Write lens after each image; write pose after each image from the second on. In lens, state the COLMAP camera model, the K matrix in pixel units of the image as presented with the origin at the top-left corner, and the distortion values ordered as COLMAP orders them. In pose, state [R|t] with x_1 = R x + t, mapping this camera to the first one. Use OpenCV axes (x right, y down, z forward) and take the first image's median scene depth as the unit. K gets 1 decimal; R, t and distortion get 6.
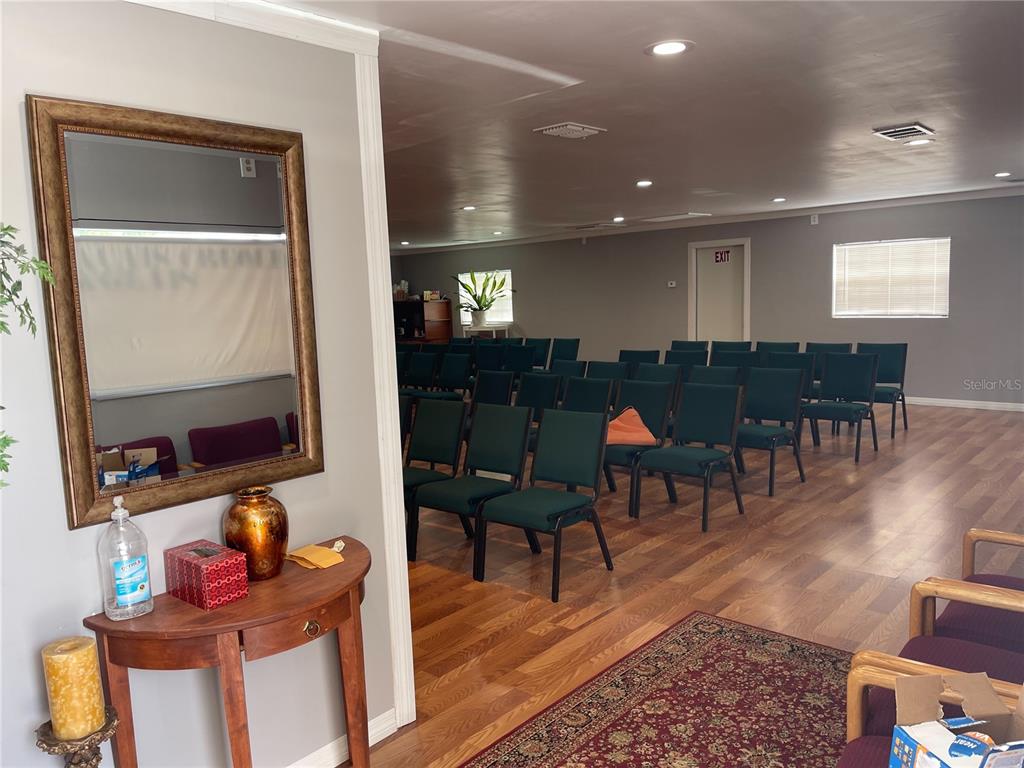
lens RADIAL K [[789.6, 0, 510.9], [0, 789.6, 403.7], [0, 0, 1]] dist [-0.002306, -0.004641]
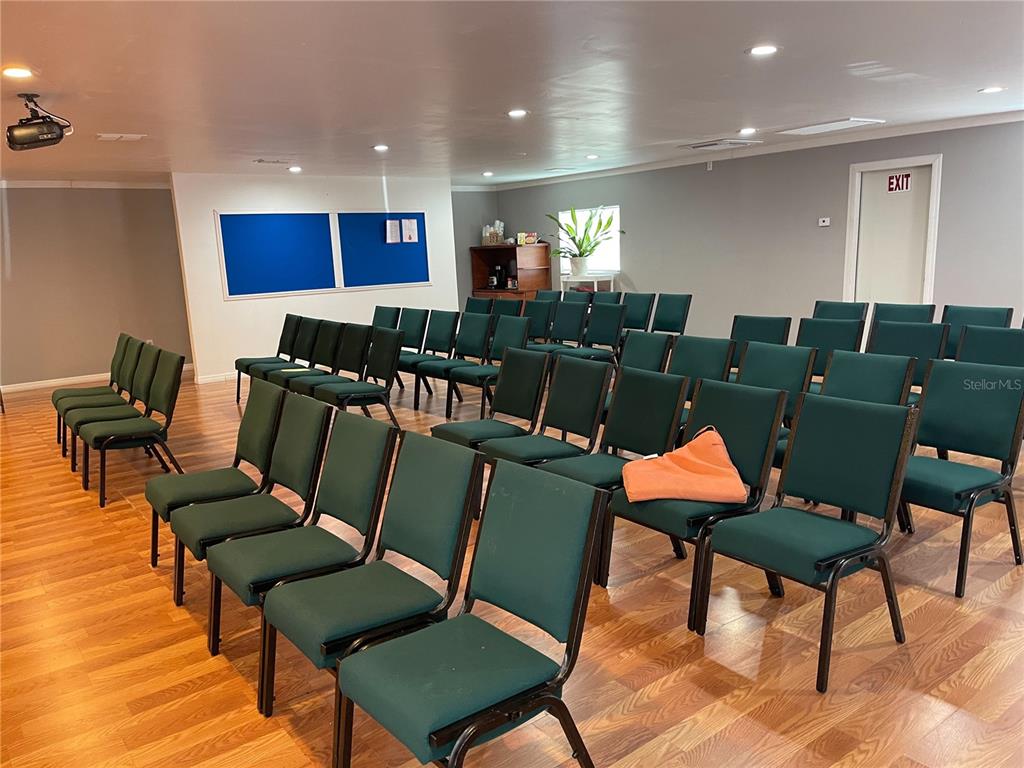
lens RADIAL K [[789.6, 0, 510.9], [0, 789.6, 403.7], [0, 0, 1]] dist [-0.002306, -0.004641]
pose [[0.981537, 0.034631, -0.188113, 0.053206], [-0.021346, 0.997162, 0.072196, -0.024648], [0.190079, -0.066847, 0.979490, 0.181450]]
